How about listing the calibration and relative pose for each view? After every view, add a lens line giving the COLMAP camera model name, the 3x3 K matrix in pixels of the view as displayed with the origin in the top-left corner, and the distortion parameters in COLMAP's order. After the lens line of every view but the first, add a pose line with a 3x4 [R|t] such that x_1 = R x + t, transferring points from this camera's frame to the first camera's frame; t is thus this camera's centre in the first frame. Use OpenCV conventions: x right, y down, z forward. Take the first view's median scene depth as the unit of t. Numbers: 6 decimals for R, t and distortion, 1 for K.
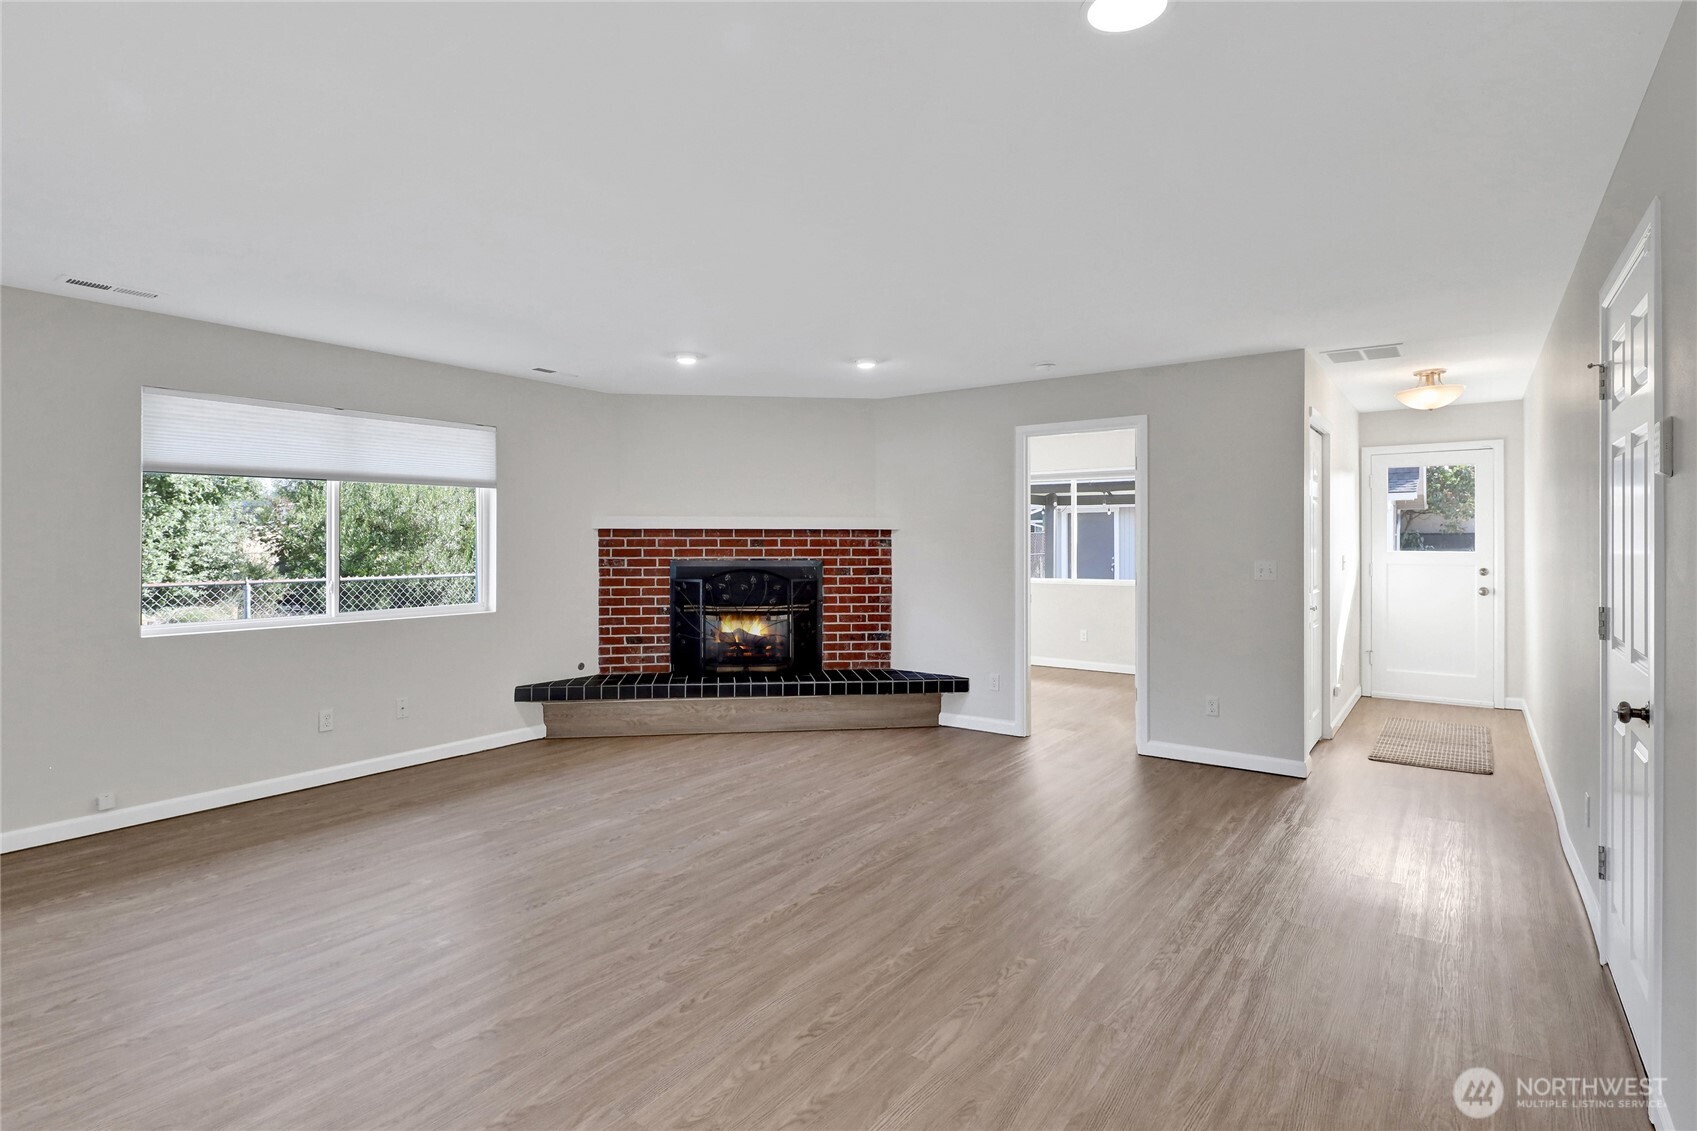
lens RADIAL K [[845.9, 0, 846.2], [0, 845.9, 543.1], [0, 0, 1]] dist [0.002784, -0.003252]
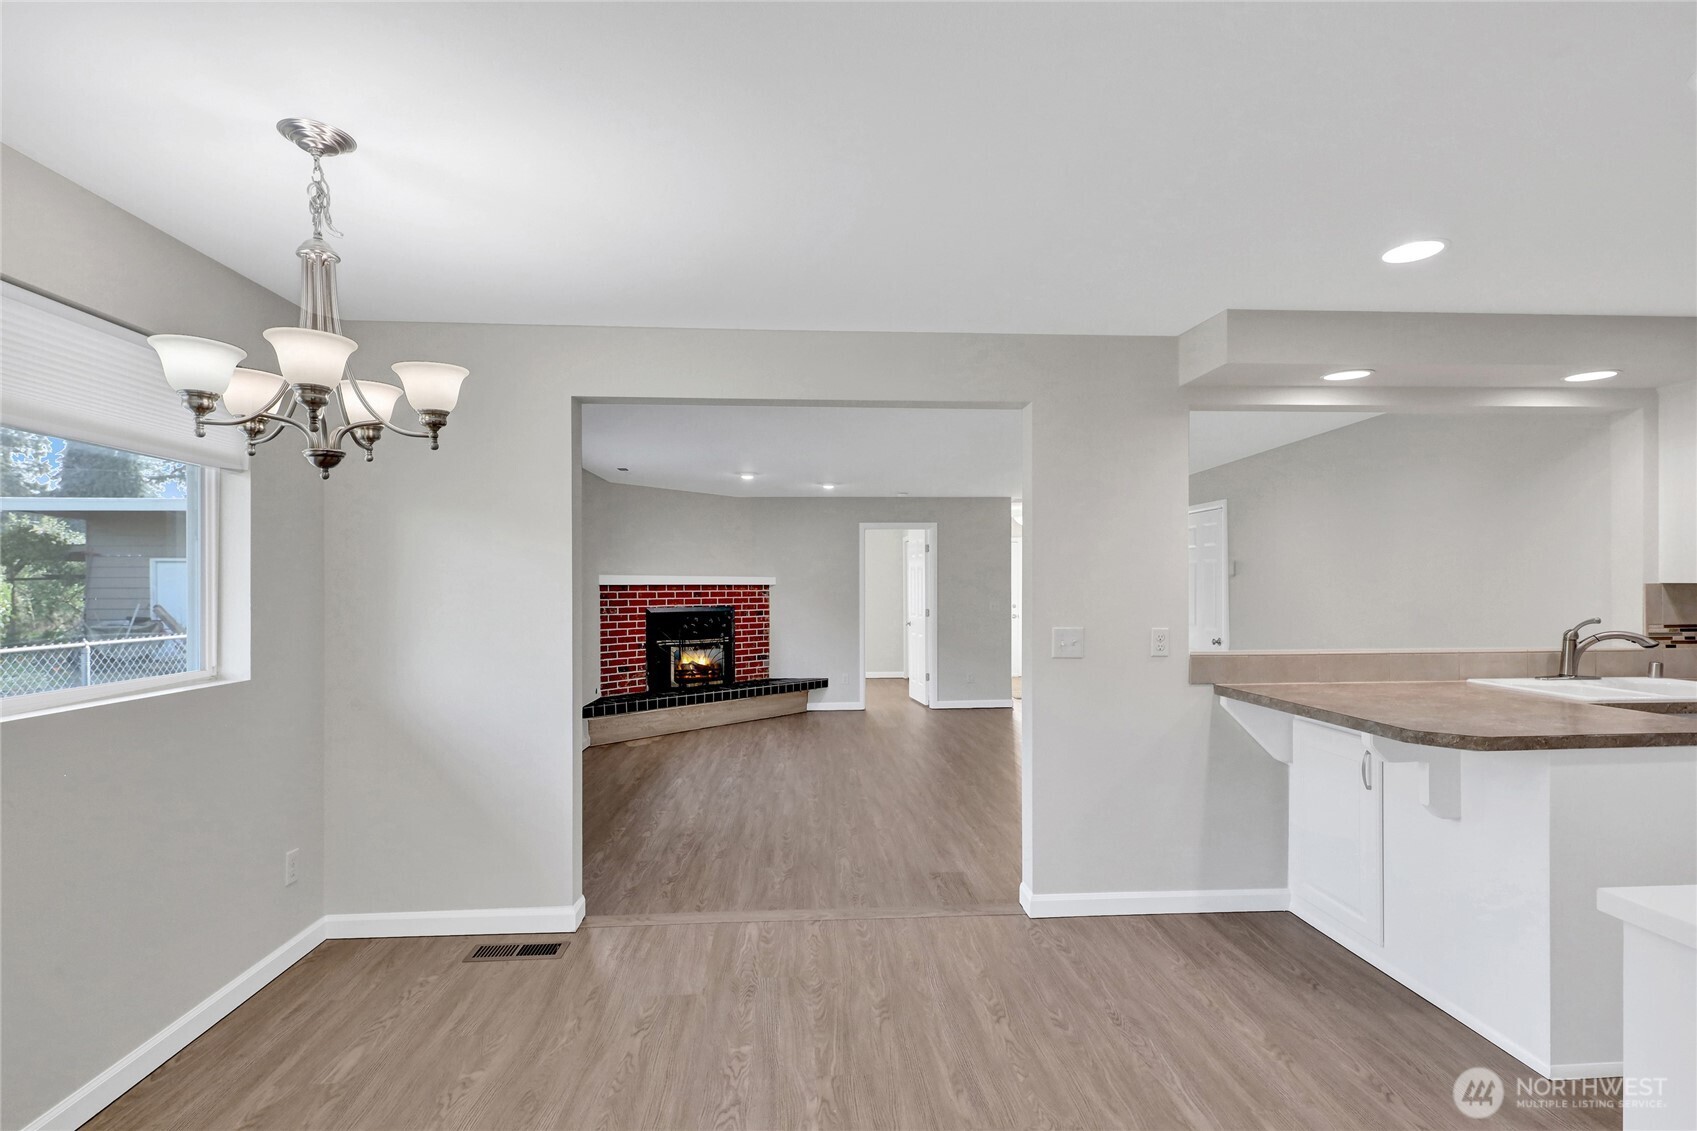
lens RADIAL K [[849.0, 0, 845.5], [0, 849.0, 589.2], [0, 0, 1]] dist [0.001589, -0.000298]
pose [[0.764487, -0.005761, 0.644613, -0.838928], [0.005273, 0.999982, 0.002684, -0.011830], [-0.644617, 0.001347, 0.764504, -0.236243]]
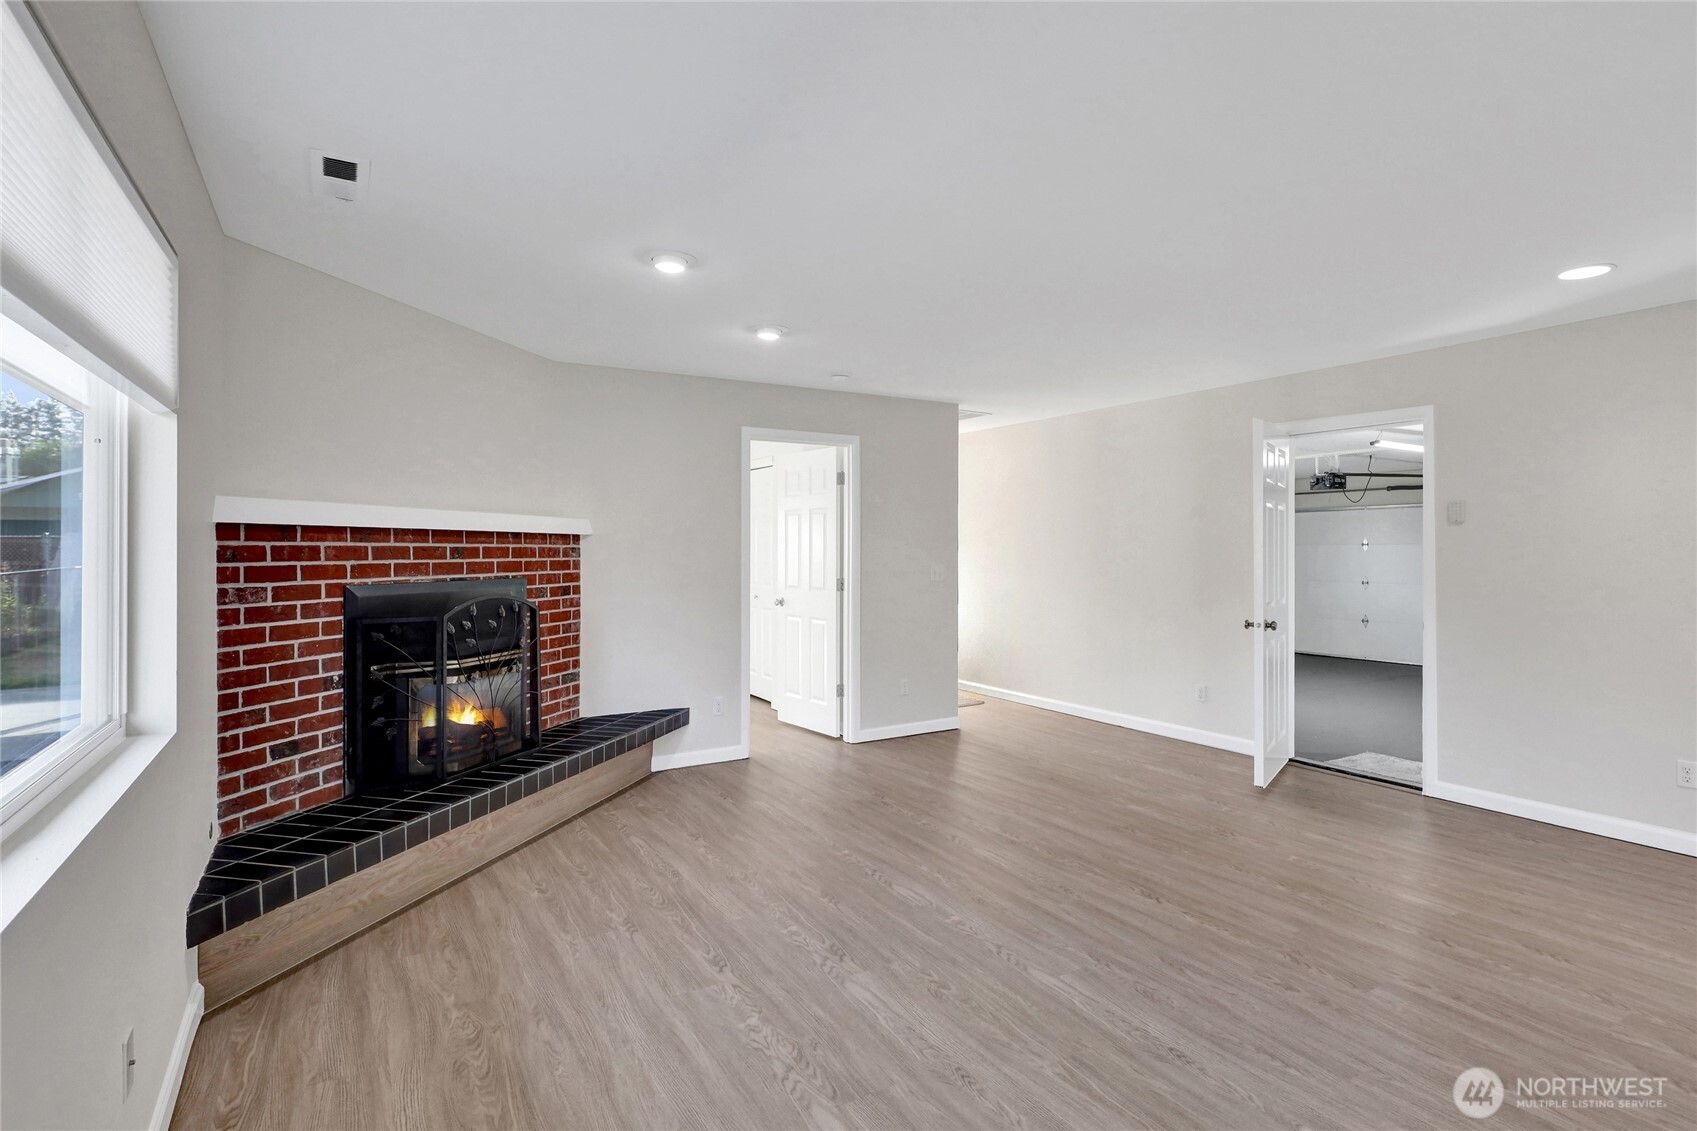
lens RADIAL K [[852.6, 0, 850.9], [0, 852.6, 554.6], [0, 0, 1]] dist [0.003627, -0.000959]
pose [[0.378705, -0.004911, 0.925504, -0.586777], [0.001890, 0.999988, 0.004533, -0.001092], [-0.925515, 0.000032, 0.378710, 0.504314]]
